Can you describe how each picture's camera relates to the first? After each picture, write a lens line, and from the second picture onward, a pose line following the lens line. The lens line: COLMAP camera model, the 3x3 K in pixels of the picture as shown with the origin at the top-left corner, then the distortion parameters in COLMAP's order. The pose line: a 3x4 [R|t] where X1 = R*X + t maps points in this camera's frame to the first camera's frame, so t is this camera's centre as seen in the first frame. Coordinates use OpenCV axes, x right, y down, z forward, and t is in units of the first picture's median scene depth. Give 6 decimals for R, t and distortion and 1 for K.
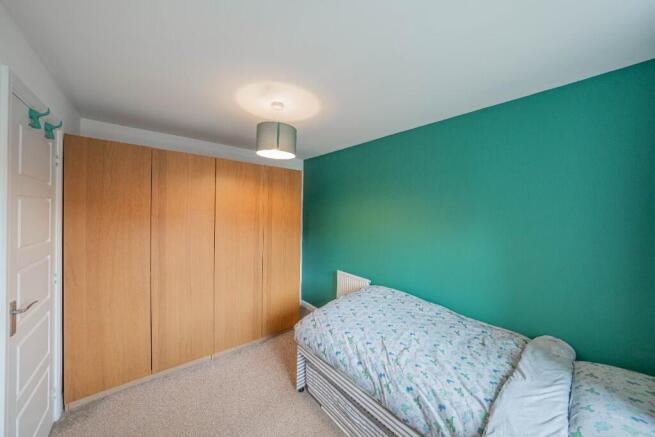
lens RADIAL K [[225.2, 0, 326.2], [0, 225.2, 216.6], [0, 0, 1]] dist [-0.021242, 0.003241]
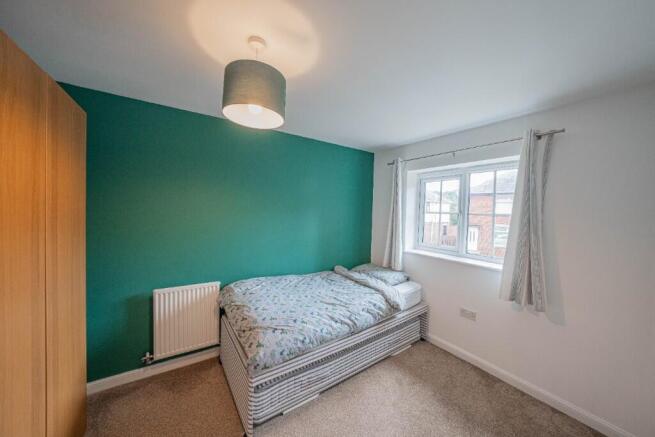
lens RADIAL K [[225.2, 0, 325.1], [0, 225.2, 214.7], [0, 0, 1]] dist [-0.021242, 0.003241]
pose [[0.096700, -0.035535, 0.994679, -0.975385], [-0.016589, 0.999166, 0.037308, -0.020005], [-0.995175, -0.020108, 0.096030, 0.811565]]
